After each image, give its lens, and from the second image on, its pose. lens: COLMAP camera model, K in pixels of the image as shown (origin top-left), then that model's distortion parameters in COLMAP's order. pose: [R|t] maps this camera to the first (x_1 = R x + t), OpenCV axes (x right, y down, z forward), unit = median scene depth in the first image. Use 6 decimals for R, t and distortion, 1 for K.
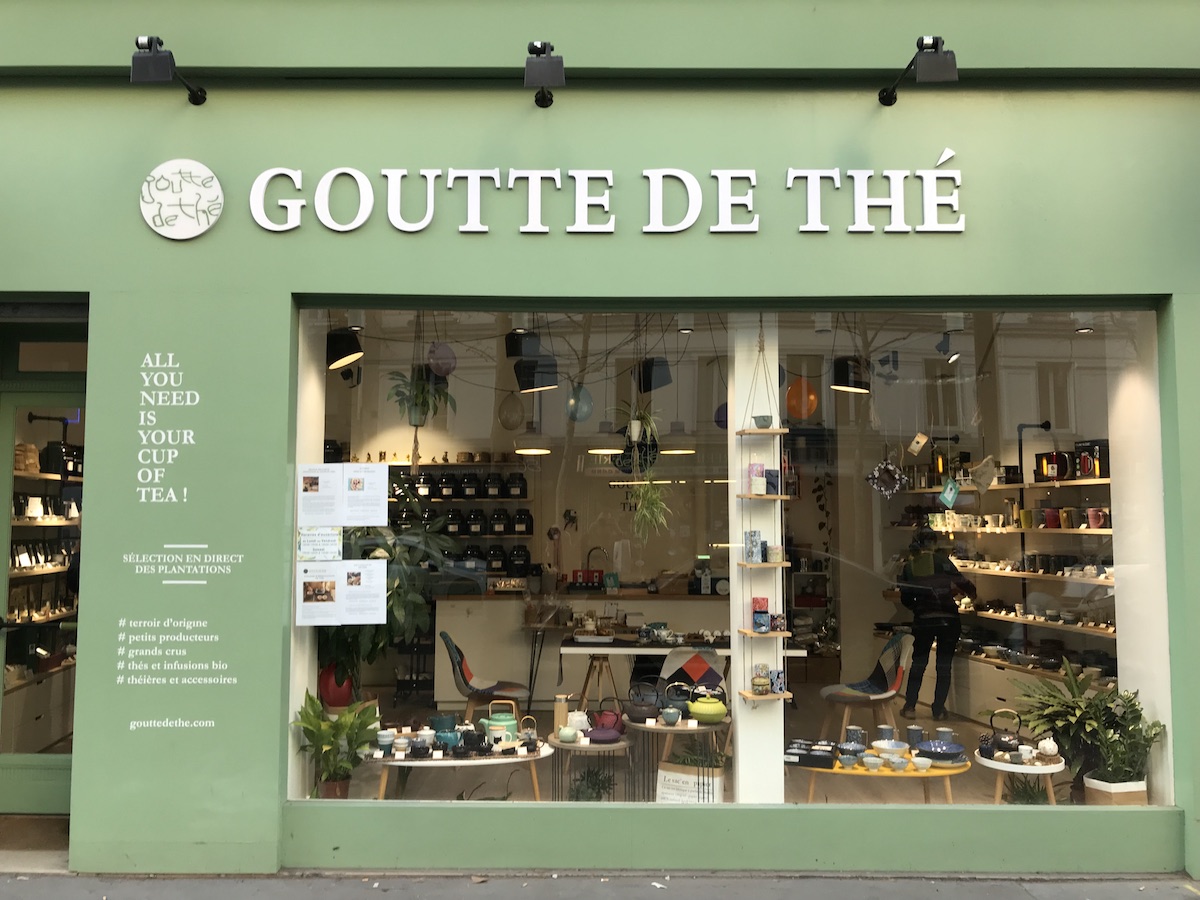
lens RADIAL K [[989.2, 0, 599.6], [0, 989.2, 448.5], [0, 0, 1]] dist [0.013937, 0.010085]
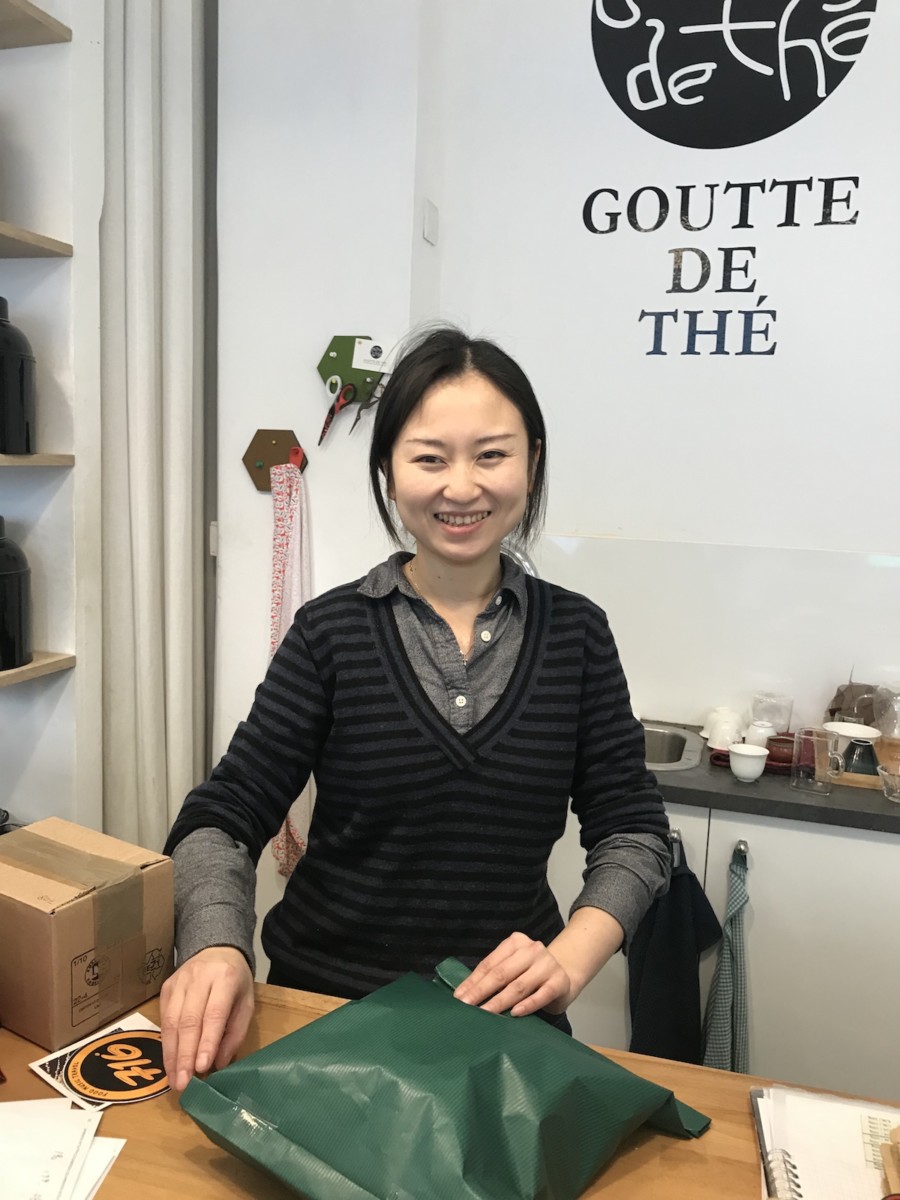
lens RADIAL K [[989.2, 0, 444.9], [0, 989.2, 599.2], [0, 0, 1]] dist [0.013937, 0.010085]
pose [[0.952824, 0.069762, -0.295399, 0.049451], [-0.014821, 0.982761, 0.184285, 0.081308], [0.303163, -0.171213, 0.937432, 0.871418]]
